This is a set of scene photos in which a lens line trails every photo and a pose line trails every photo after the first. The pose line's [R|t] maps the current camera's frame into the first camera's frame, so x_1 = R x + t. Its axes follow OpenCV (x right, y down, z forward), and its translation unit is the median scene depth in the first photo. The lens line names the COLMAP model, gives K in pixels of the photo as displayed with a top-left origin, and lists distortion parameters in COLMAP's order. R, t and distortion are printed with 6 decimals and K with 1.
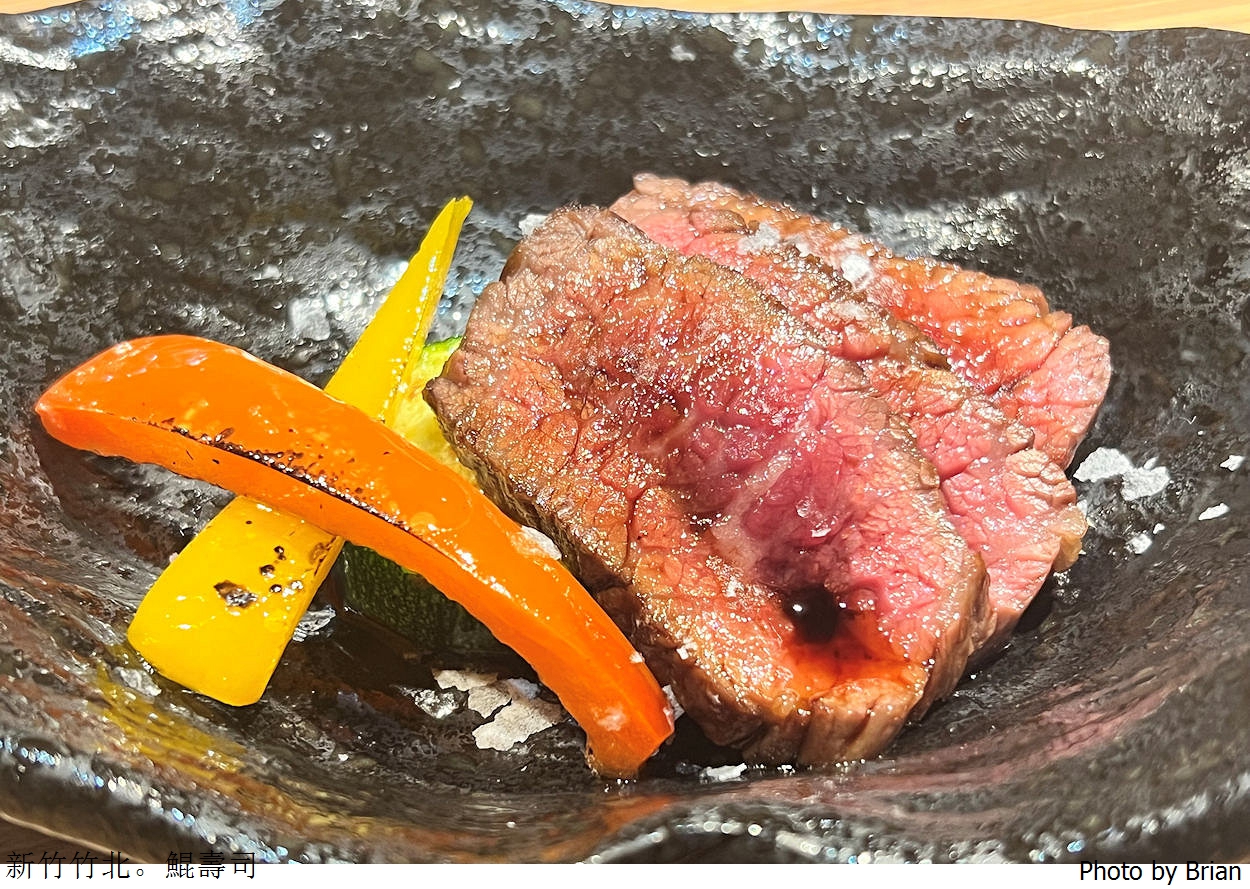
lens RADIAL K [[2003.2, 0, 633.3], [0, 2003.2, 448.8], [0, 0, 1]] dist [0.139682, 0.000000]
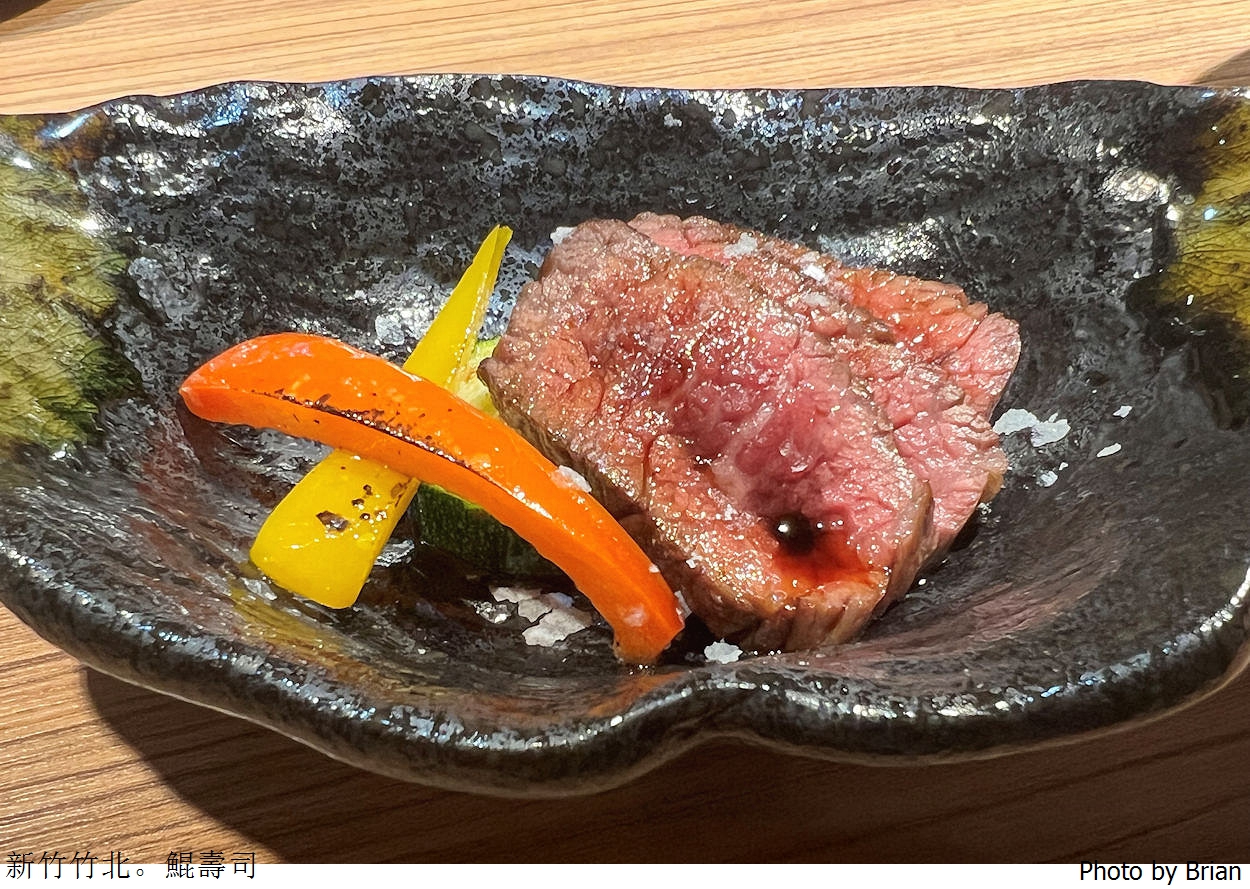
lens RADIAL K [[1747.8, 0, 620.9], [0, 1747.8, 442.1], [0, 0, 1]] dist [0.054472, 0.000000]
pose [[0.999542, -0.015254, -0.026121, 0.013309], [0.016556, 0.998594, 0.050355, -0.035962], [0.025317, -0.050764, 0.998390, -0.099670]]
